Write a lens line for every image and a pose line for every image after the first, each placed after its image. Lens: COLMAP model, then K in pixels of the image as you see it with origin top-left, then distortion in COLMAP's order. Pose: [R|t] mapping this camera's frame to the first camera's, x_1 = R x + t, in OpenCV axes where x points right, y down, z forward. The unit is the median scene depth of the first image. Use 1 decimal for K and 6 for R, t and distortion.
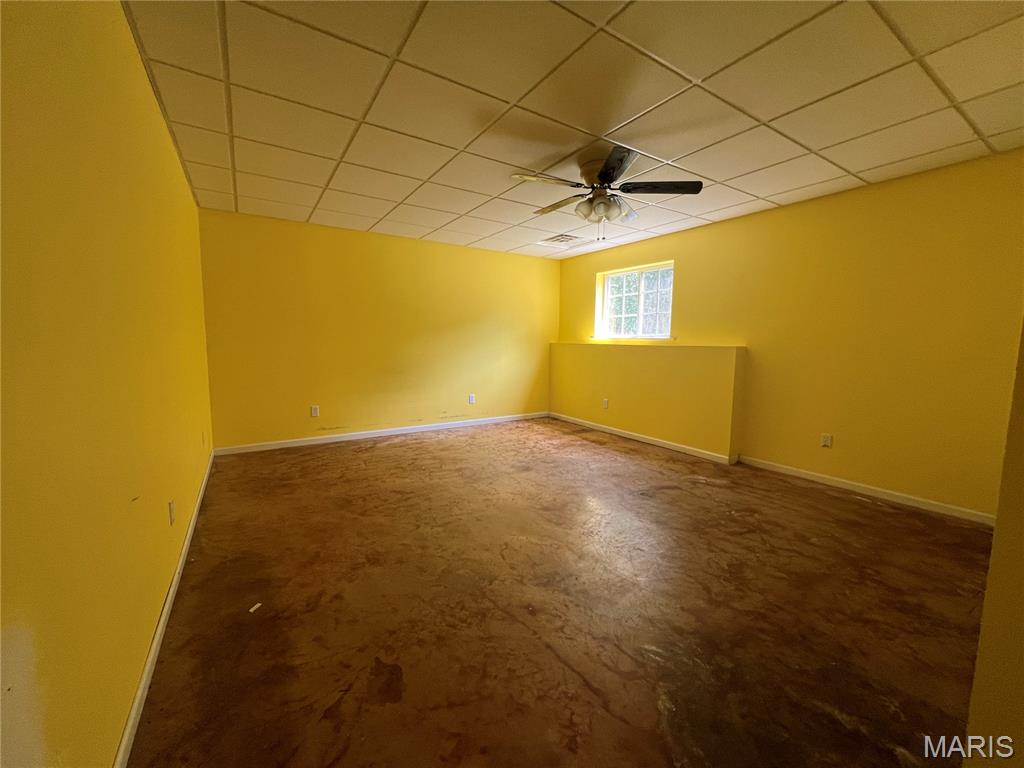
lens RADIAL K [[401.0, 0, 507.9], [0, 401.0, 382.0], [0, 0, 1]] dist [-0.002263, 0.000885]
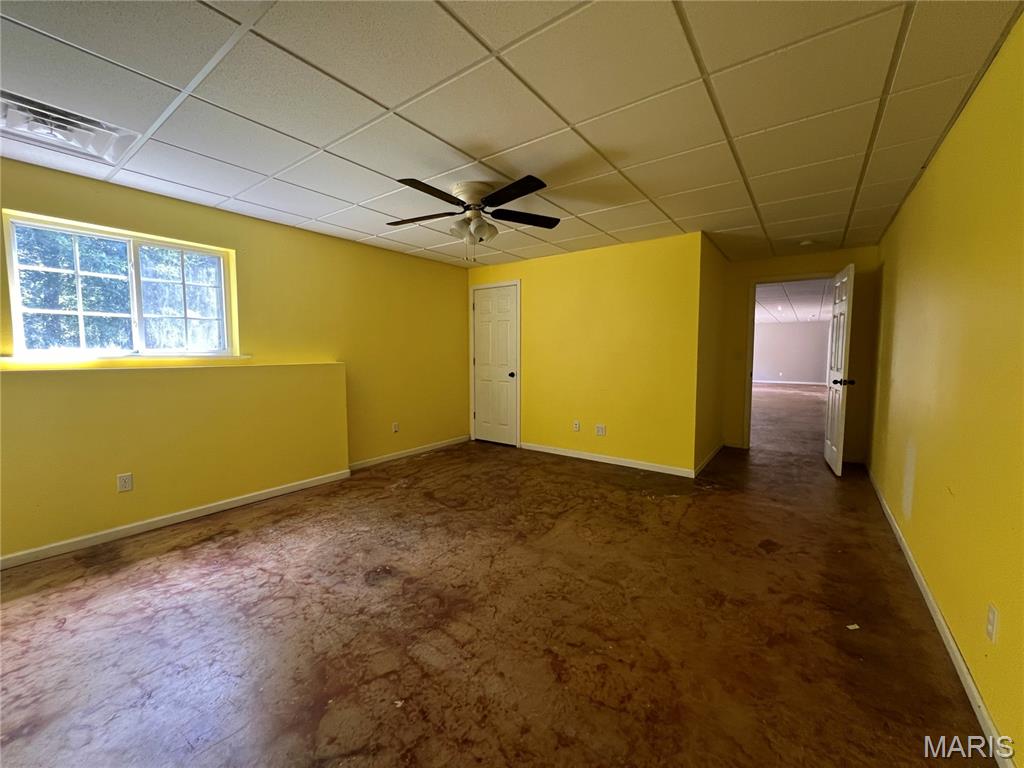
lens RADIAL K [[409.3, 0, 510.6], [0, 409.3, 383.0], [0, 0, 1]] dist [-0.000706, -0.000102]
pose [[-0.353877, -0.083111, 0.931592, -0.641027], [0.093606, 0.987896, 0.123692, -0.142054], [-0.930596, 0.130974, -0.341814, 1.079164]]
